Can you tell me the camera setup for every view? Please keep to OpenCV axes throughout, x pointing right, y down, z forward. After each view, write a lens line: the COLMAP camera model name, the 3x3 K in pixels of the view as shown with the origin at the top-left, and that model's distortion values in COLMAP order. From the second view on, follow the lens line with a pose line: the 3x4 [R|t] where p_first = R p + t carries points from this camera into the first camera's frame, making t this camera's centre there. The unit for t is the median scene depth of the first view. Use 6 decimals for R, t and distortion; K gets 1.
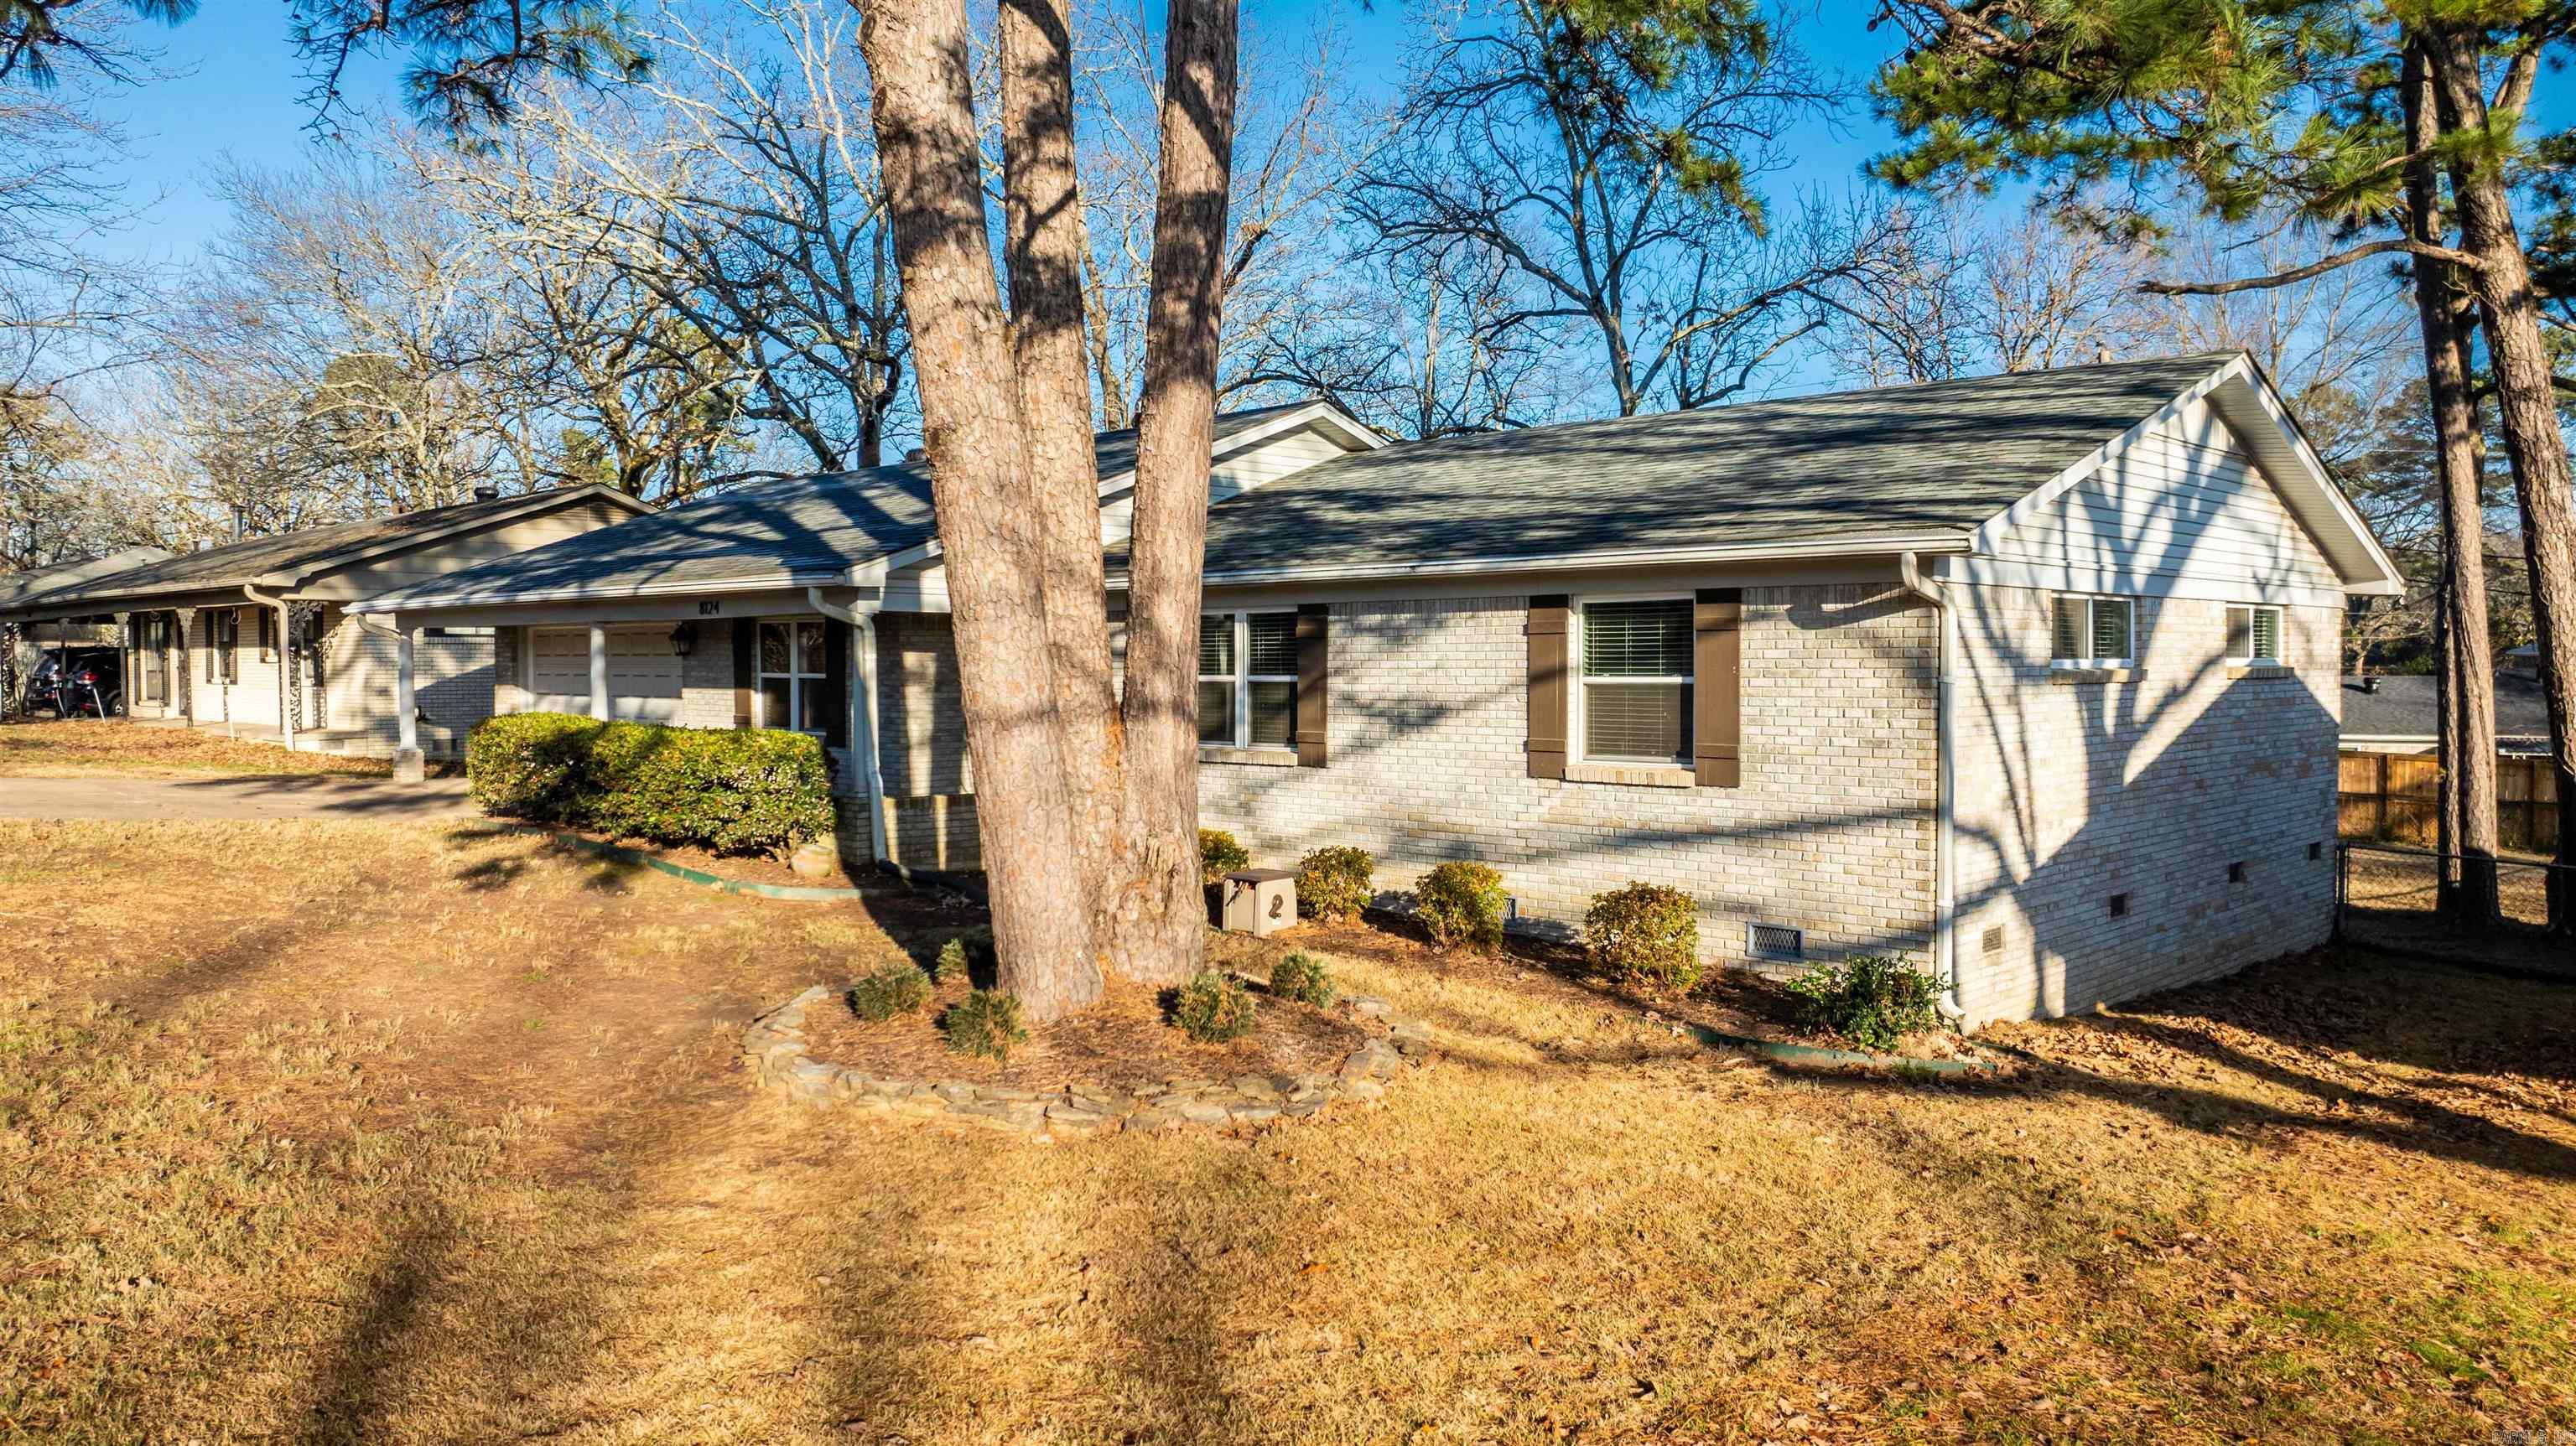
lens RADIAL K [[1794.0, 0, 1288.0], [0, 1794.0, 723.0], [0, 0, 1]] dist [-0.020695, -0.005514]
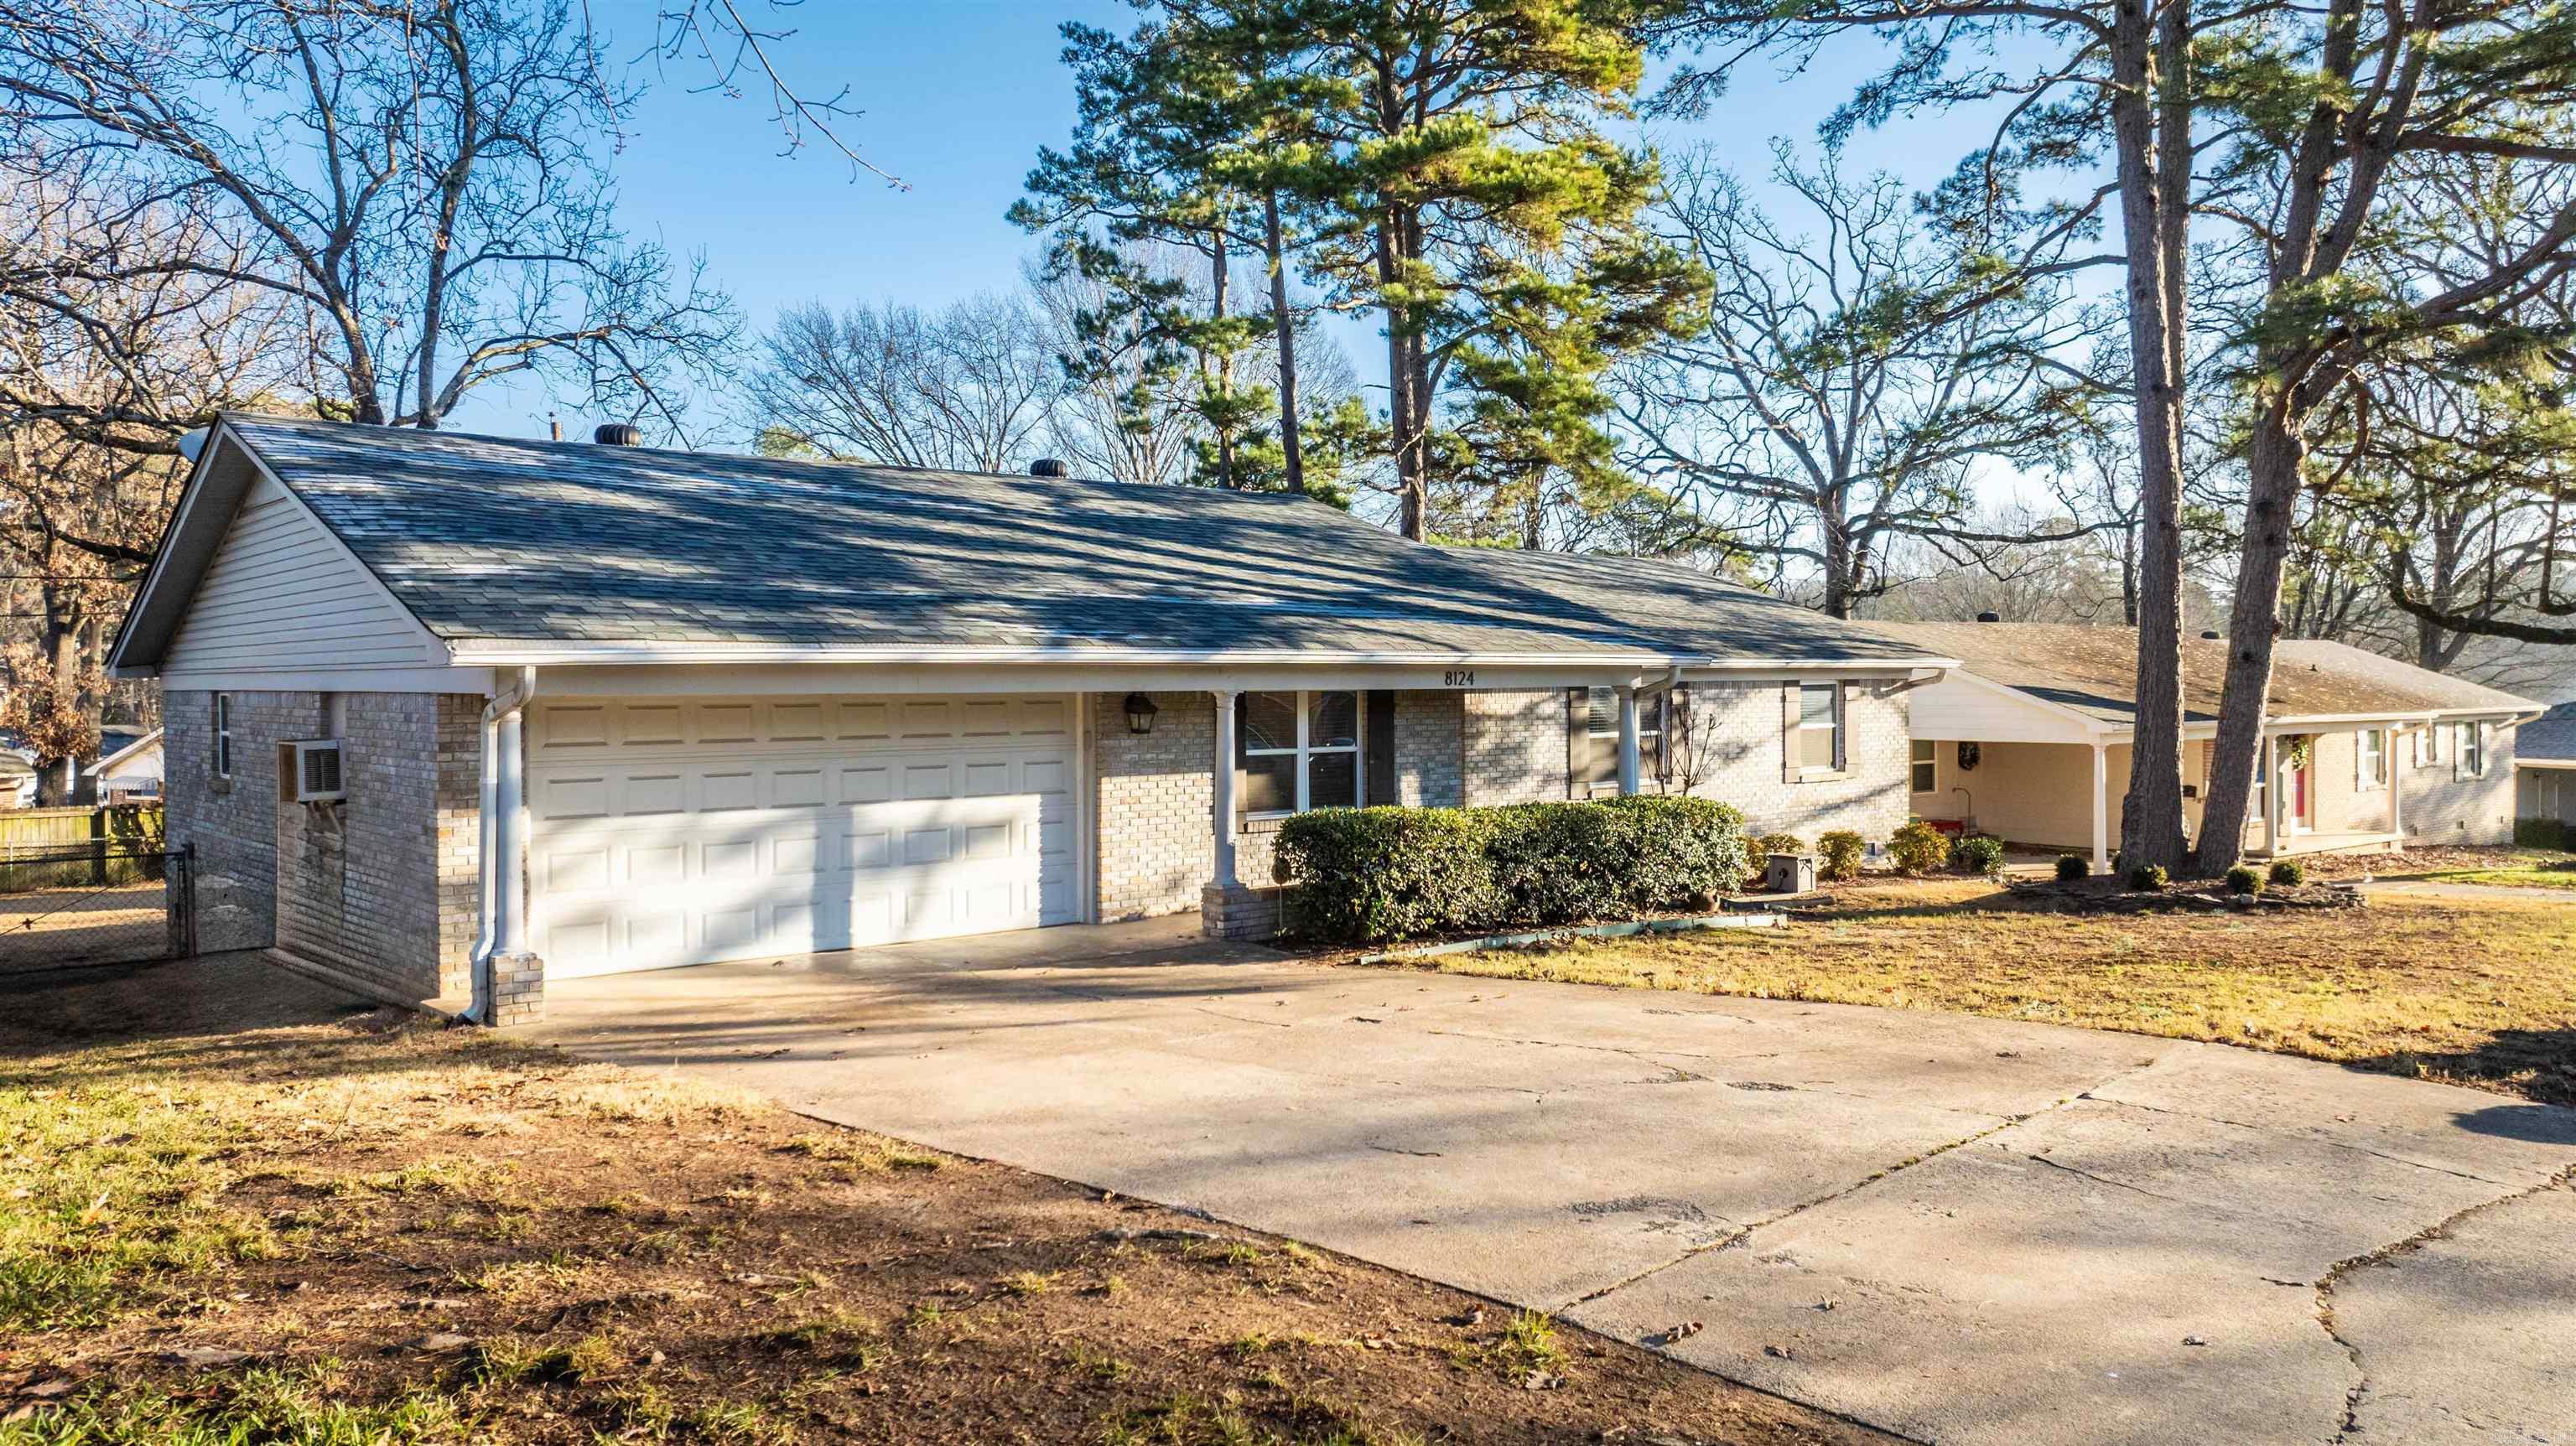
lens RADIAL K [[1794.0, 0, 1288.0], [0, 1794.0, 723.0], [0, 0, 1]] dist [-0.020695, -0.005514]
pose [[0.081178, -0.025970, 0.996361, -1.534486], [0.037583, 0.999029, 0.022978, -0.080980], [-0.995991, 0.035581, 0.082075, 1.240578]]
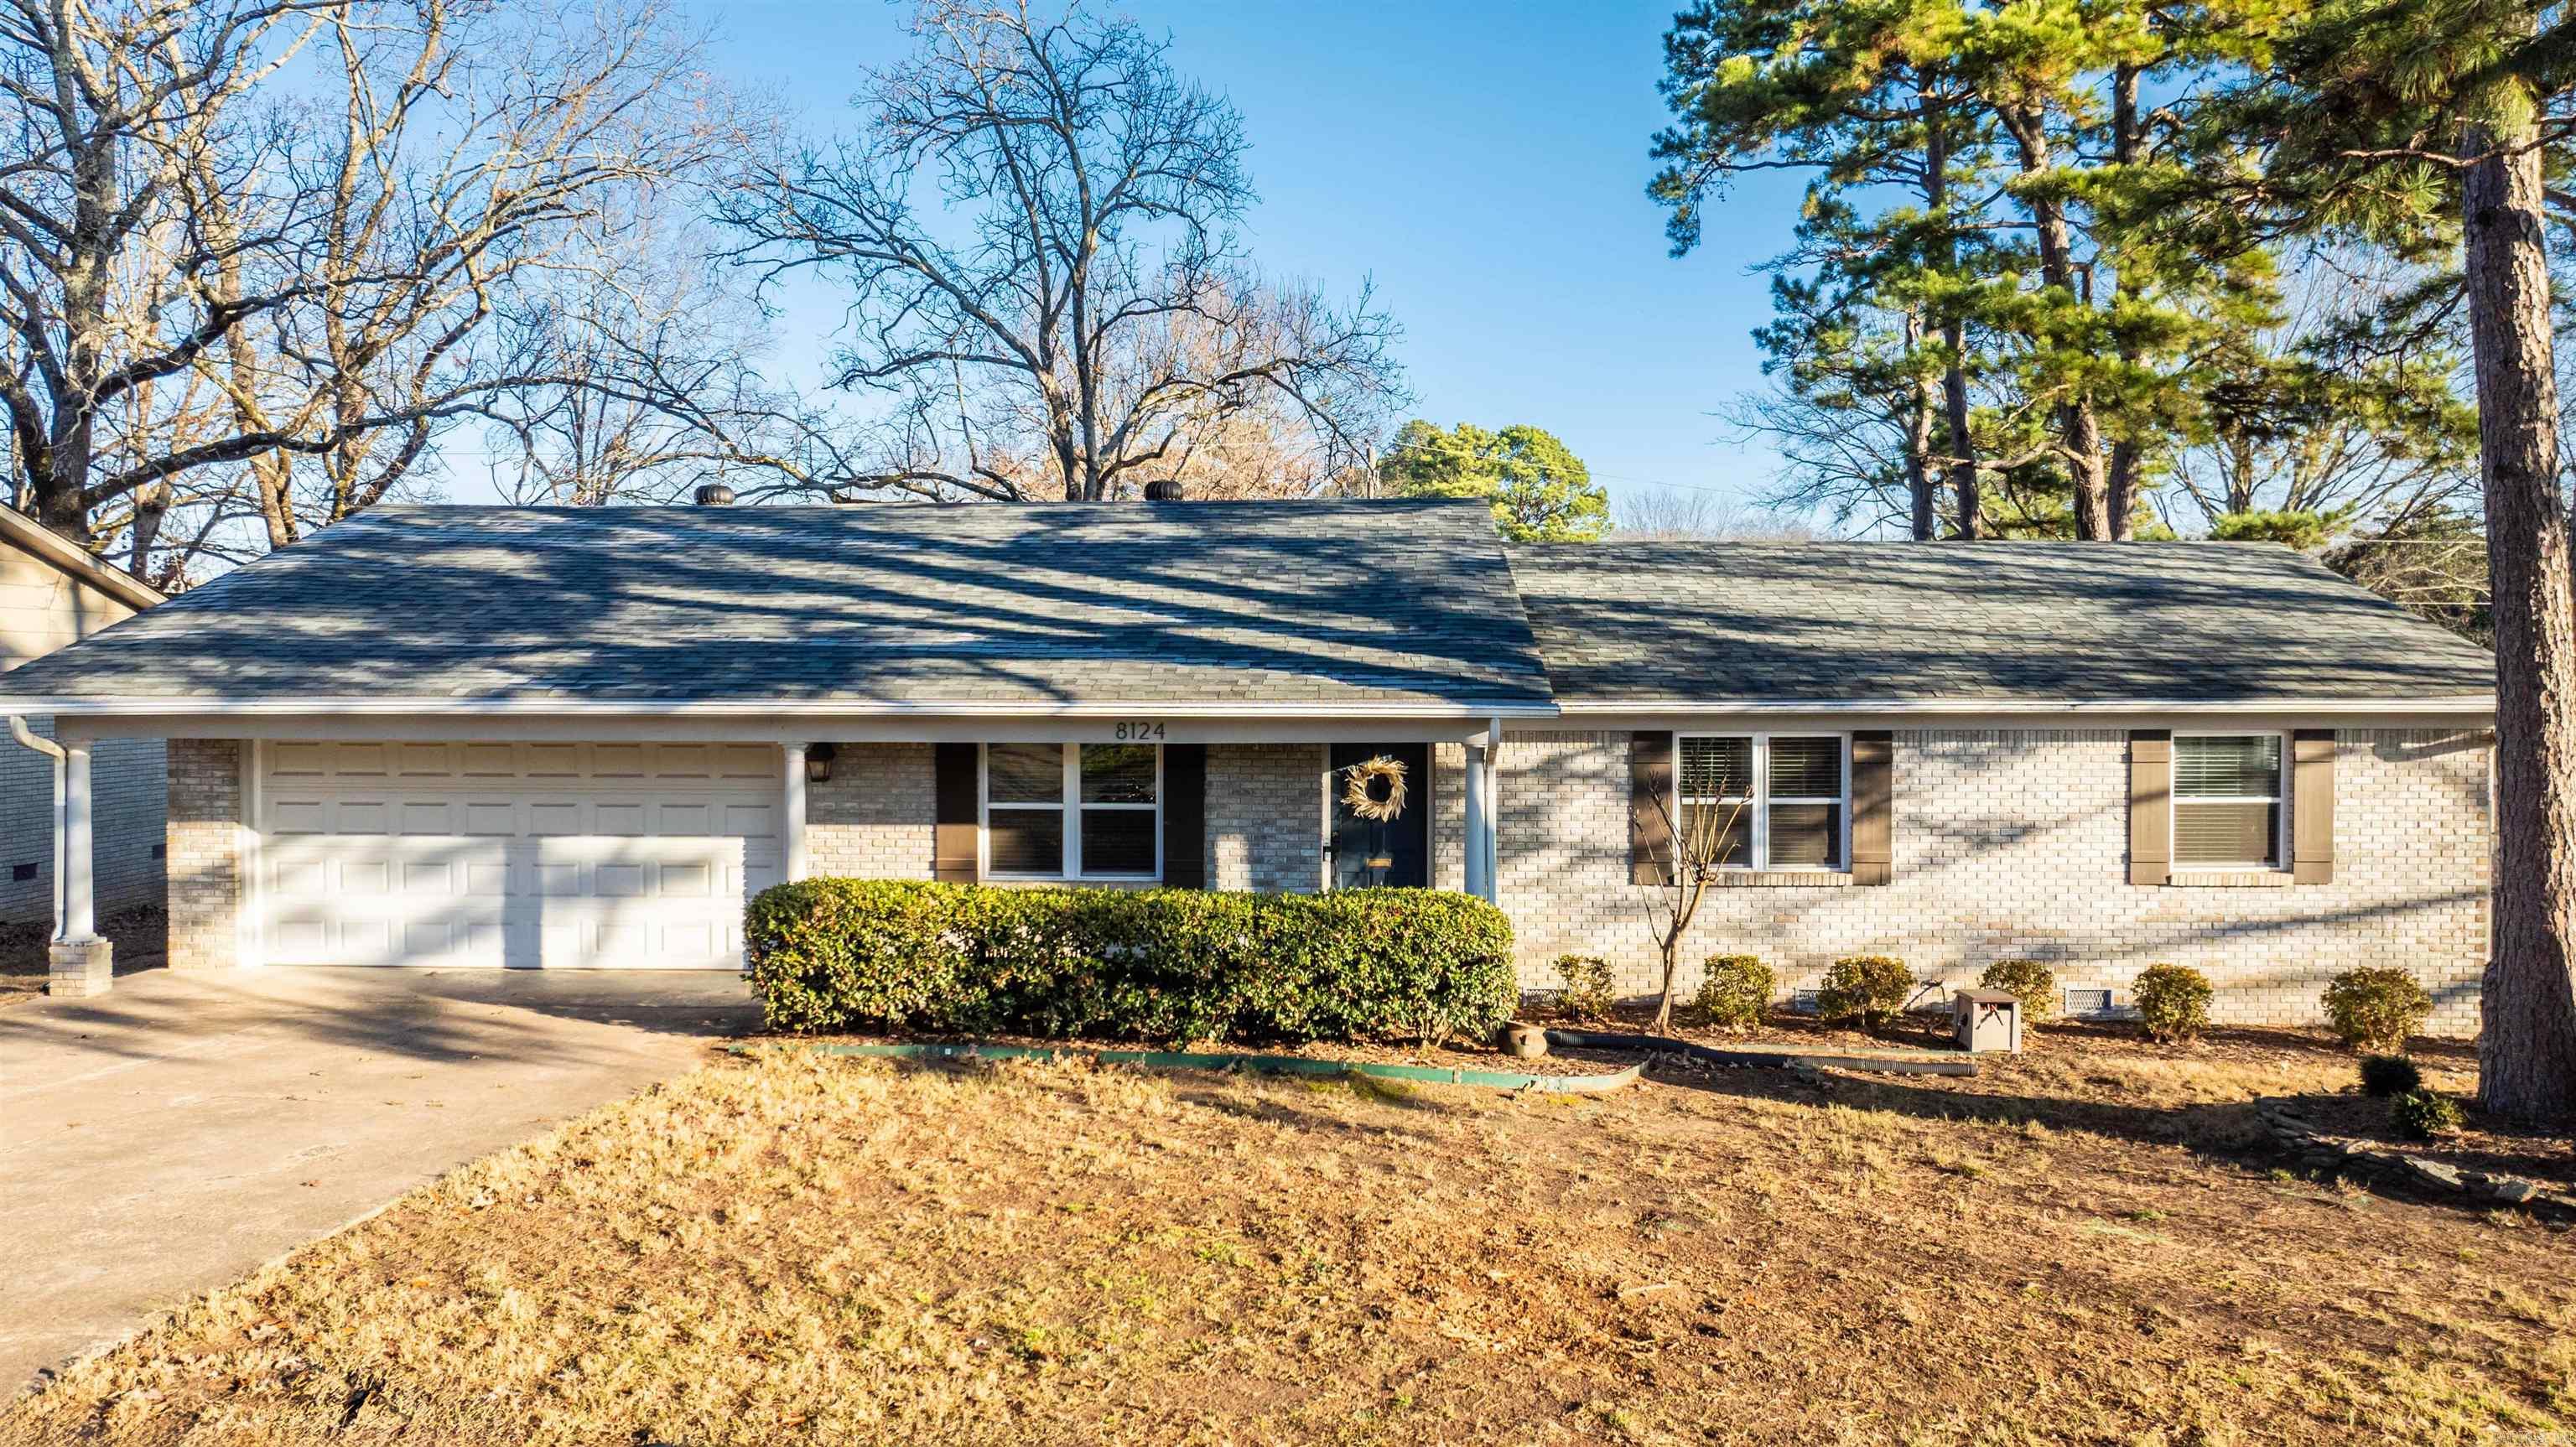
lens RADIAL K [[1794.1, 0, 1288.0], [0, 1794.1, 723.5], [0, 0, 1]] dist [-0.020695, -0.005514]
pose [[0.738950, -0.017486, 0.673534, -0.977052], [0.022465, 0.999747, 0.001308, -0.082101], [-0.673386, 0.014165, 0.739155, 0.467668]]
